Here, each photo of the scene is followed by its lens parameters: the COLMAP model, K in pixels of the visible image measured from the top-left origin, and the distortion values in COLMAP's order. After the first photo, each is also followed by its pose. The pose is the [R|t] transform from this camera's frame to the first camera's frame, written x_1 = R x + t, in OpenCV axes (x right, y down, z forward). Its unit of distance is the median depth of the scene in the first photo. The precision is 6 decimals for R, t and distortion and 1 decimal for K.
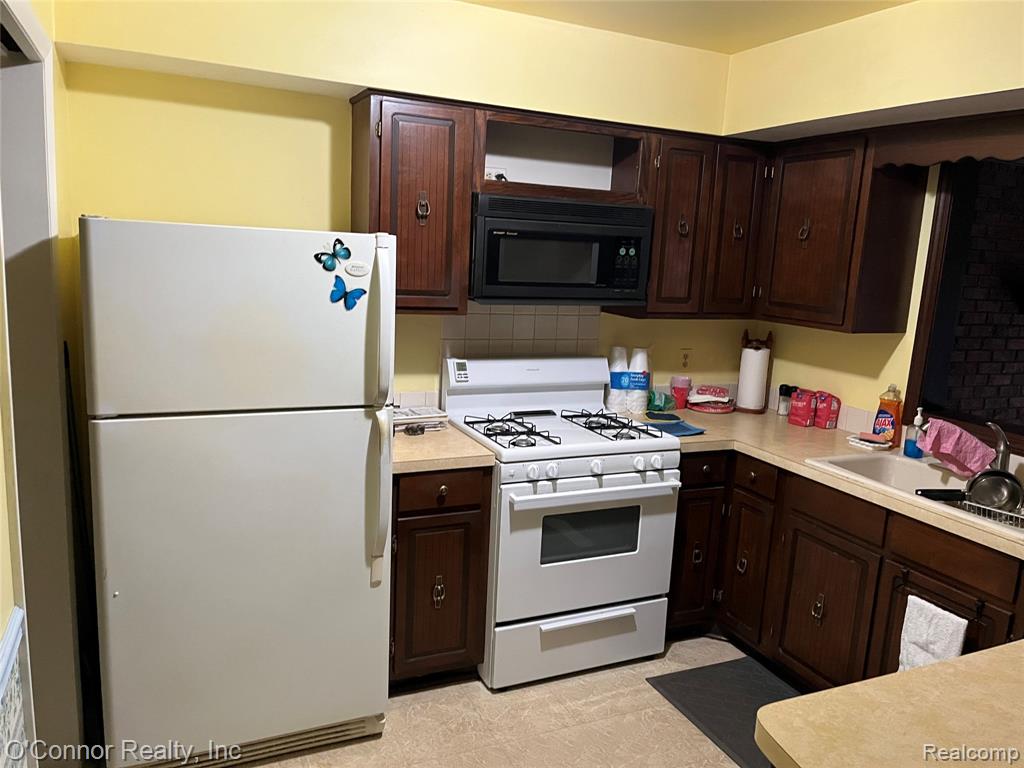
lens RADIAL K [[775.5, 0, 517.7], [0, 775.5, 388.7], [0, 0, 1]] dist [0.056439, -0.039303]
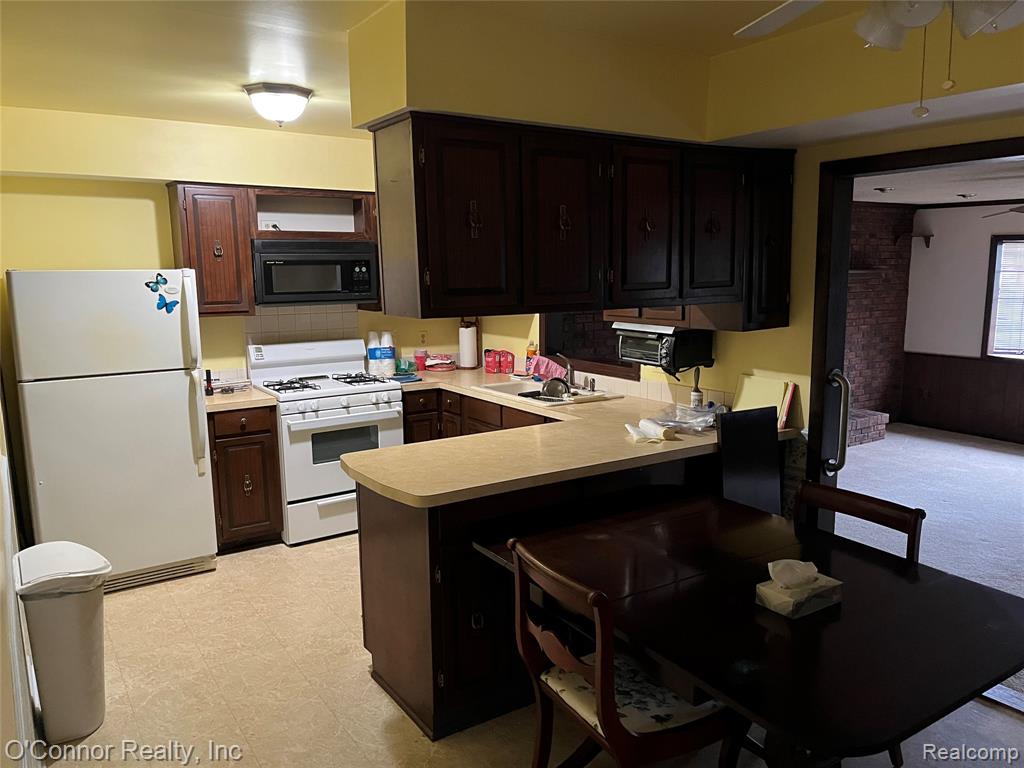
lens RADIAL K [[775.5, 0, 514.6], [0, 775.5, 385.8], [0, 0, 1]] dist [0.056439, -0.039303]
pose [[0.986158, -0.085400, 0.142121, 0.221767], [0.088492, 0.995955, -0.015568, 0.122436], [-0.140217, 0.027930, 0.989727, -0.659117]]
